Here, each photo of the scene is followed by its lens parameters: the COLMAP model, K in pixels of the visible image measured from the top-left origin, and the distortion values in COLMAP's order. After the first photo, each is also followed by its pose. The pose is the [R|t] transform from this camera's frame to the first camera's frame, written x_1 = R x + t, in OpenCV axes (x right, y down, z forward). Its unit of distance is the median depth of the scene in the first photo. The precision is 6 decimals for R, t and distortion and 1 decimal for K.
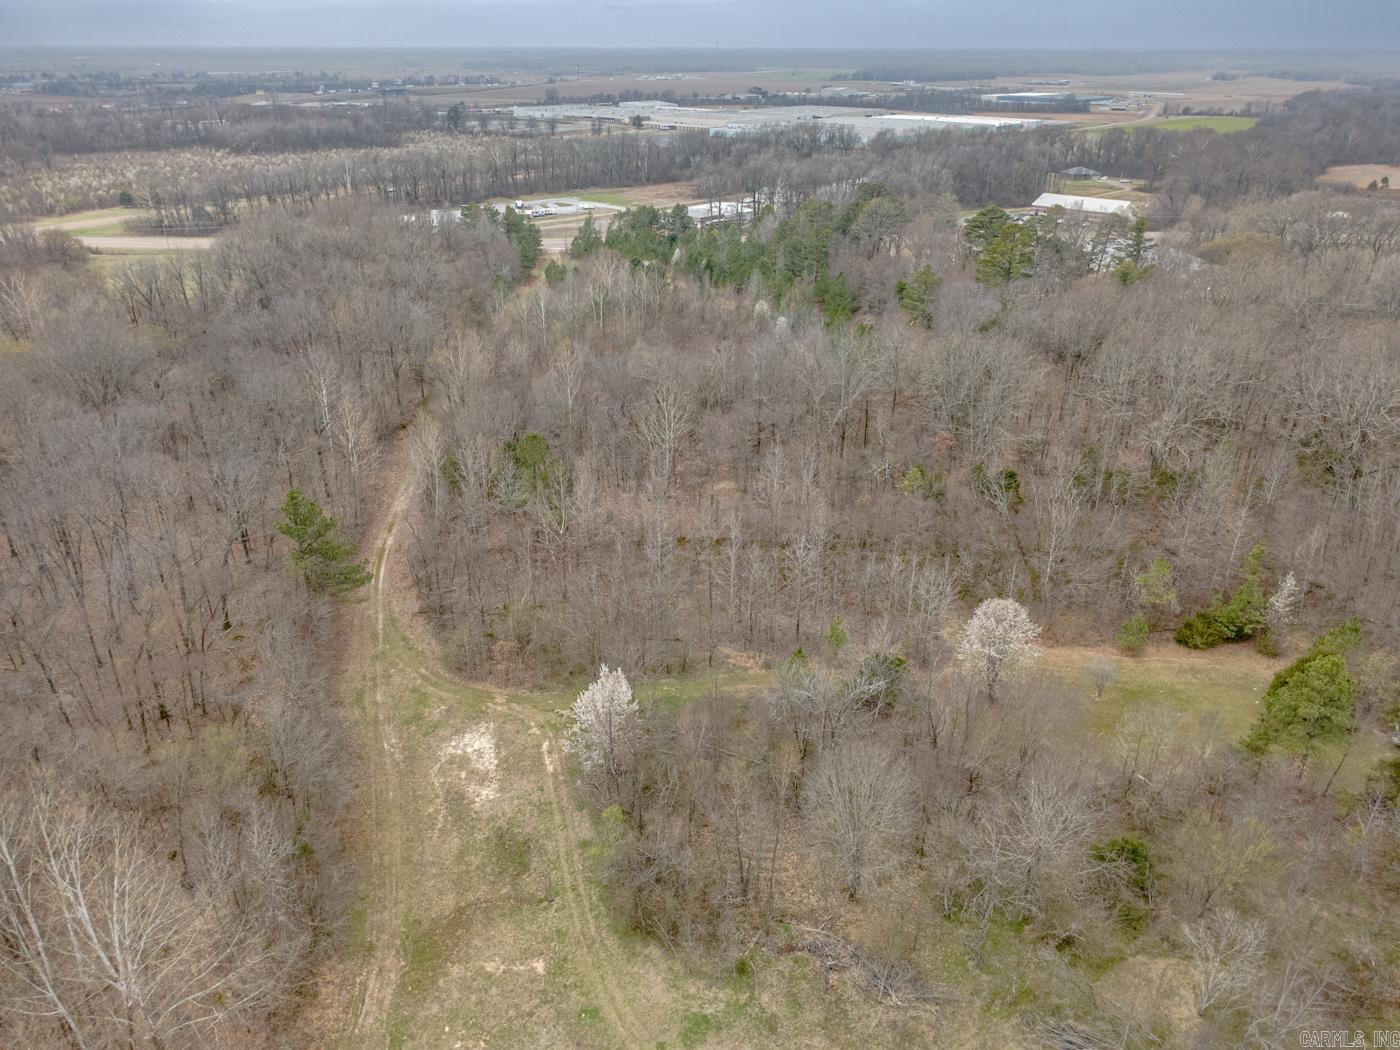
lens RADIAL K [[981.5, 0, 698.8], [0, 981.5, 527.6], [0, 0, 1]] dist [0.005539, -0.000359]
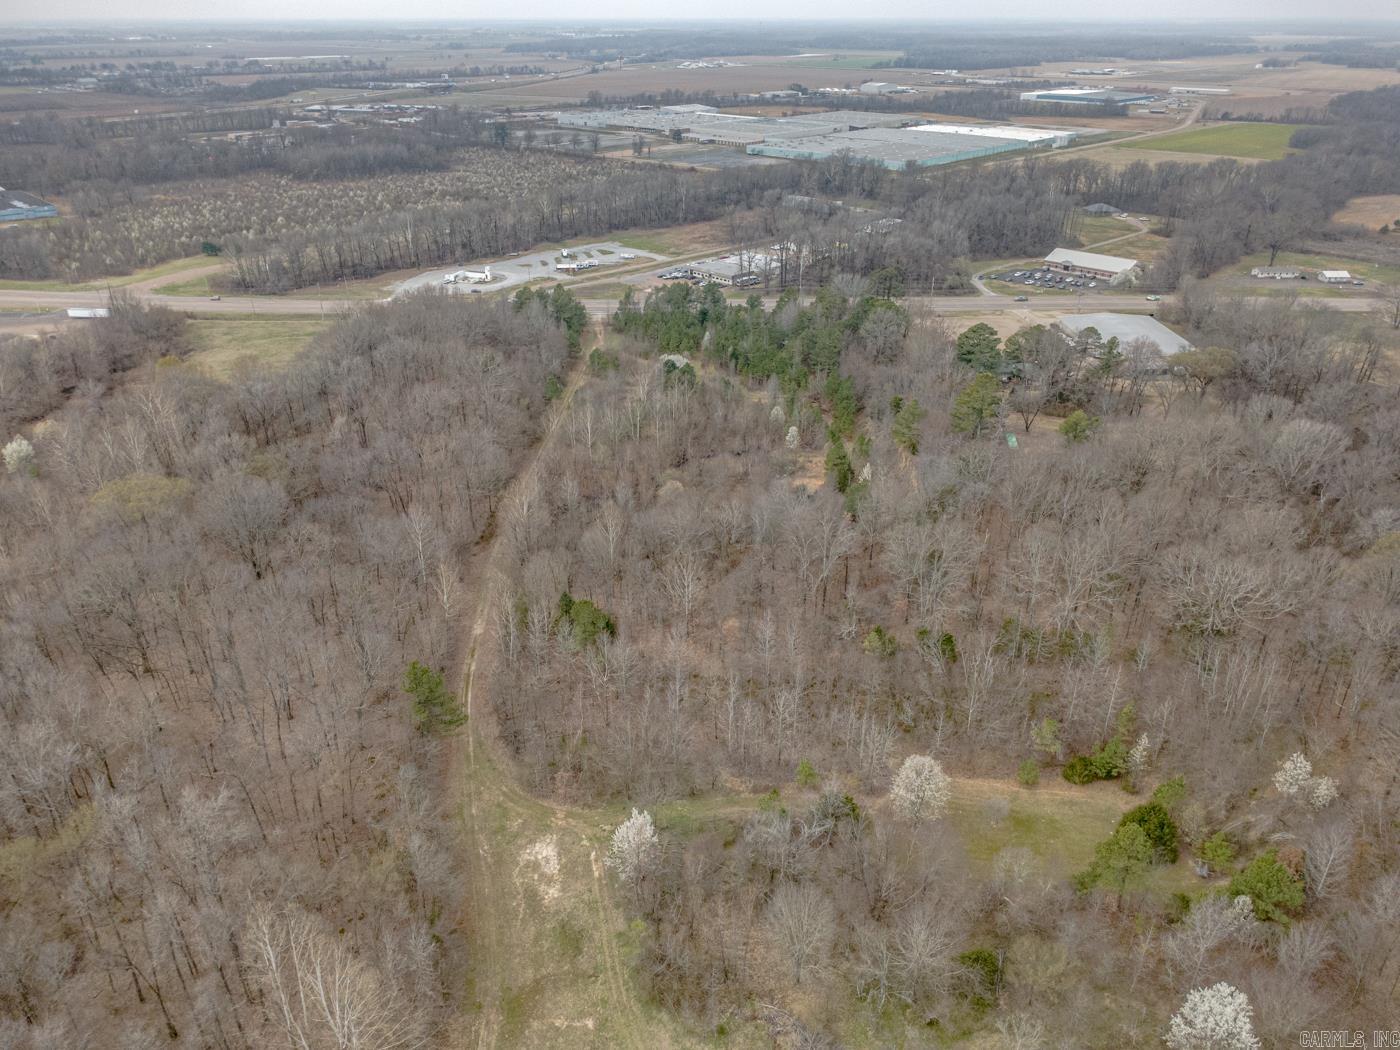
lens RADIAL K [[981.5, 0, 698.5], [0, 981.5, 527.8], [0, 0, 1]] dist [0.005539, -0.000359]
pose [[0.999205, 0.016239, -0.036396, 0.013165], [-0.015293, 0.999542, 0.026111, -0.095945], [0.036804, -0.025534, 0.998996, -0.131656]]
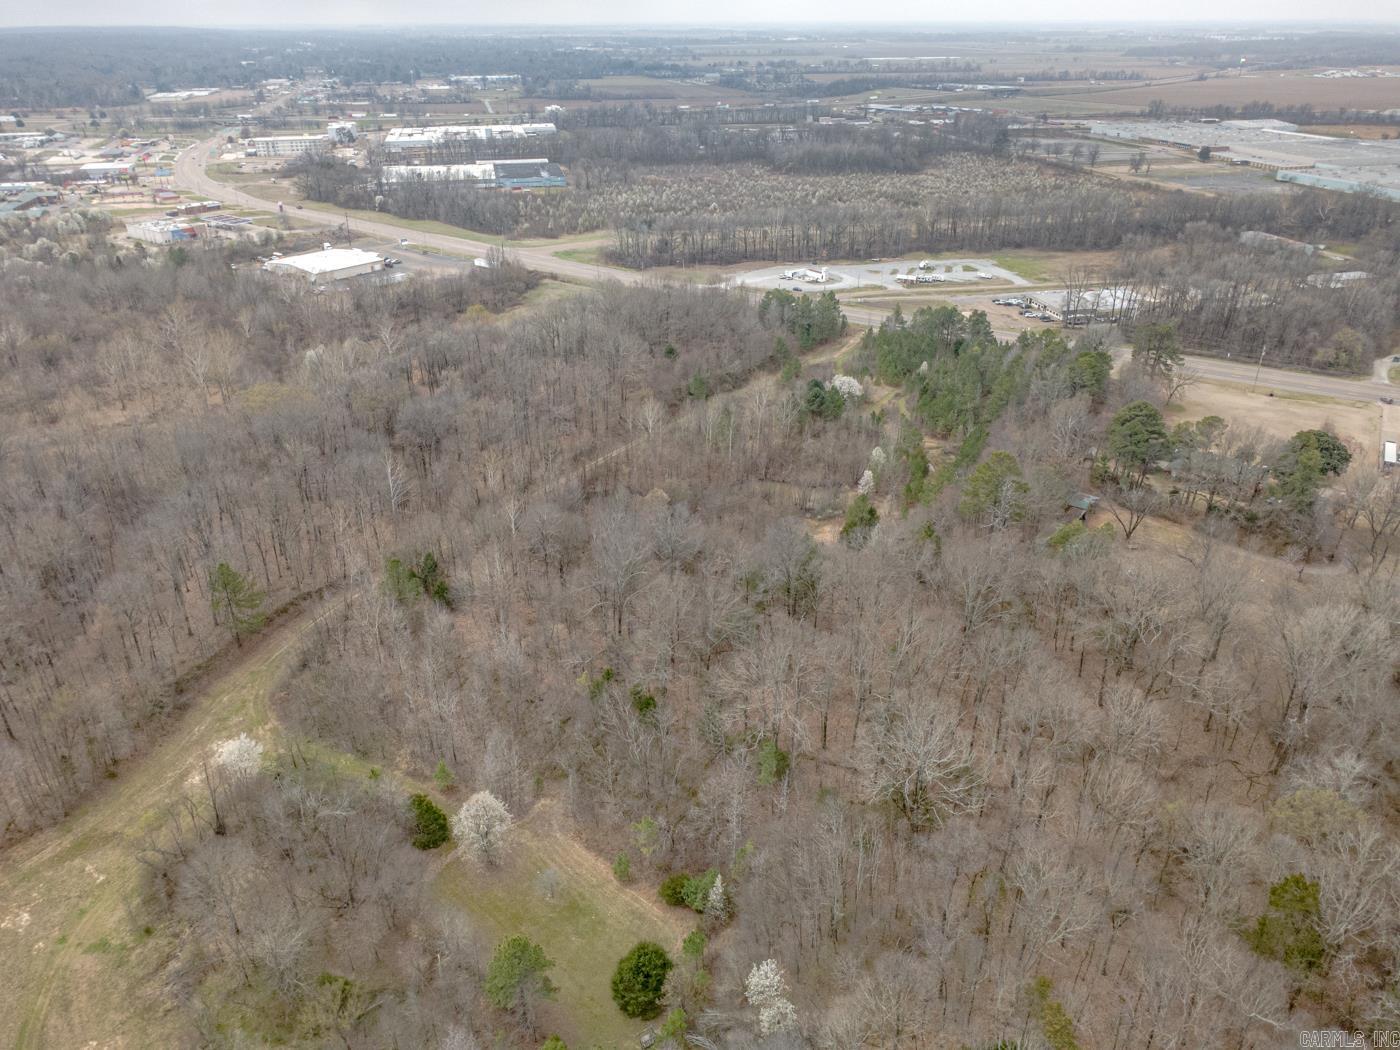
lens RADIAL K [[981.5, 0, 702.1], [0, 981.5, 527.7], [0, 0, 1]] dist [0.005539, -0.000359]
pose [[0.816122, 0.262751, -0.514691, 0.390742], [-0.250555, 0.963473, 0.094561, -0.163029], [0.520737, 0.051785, 0.852145, -0.001304]]
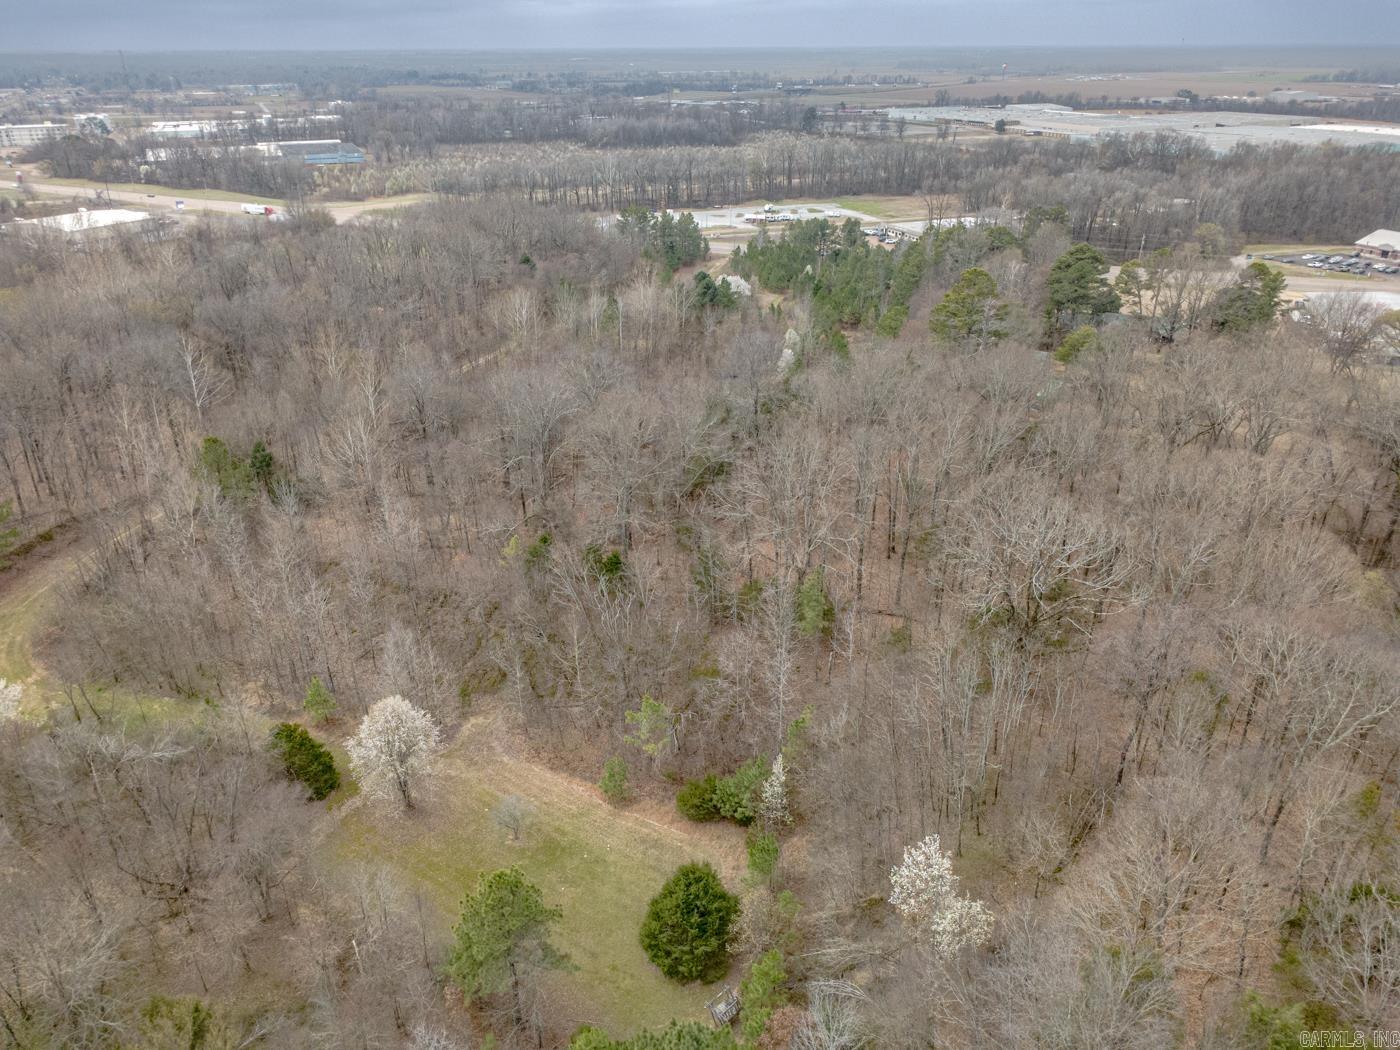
lens RADIAL K [[981.5, 0, 701.9], [0, 981.5, 525.9], [0, 0, 1]] dist [0.005539, -0.000359]
pose [[0.914318, 0.172601, -0.366376, 0.291746], [-0.172838, 0.984416, 0.032432, -0.052793], [0.366265, 0.033671, 0.929901, 0.095570]]
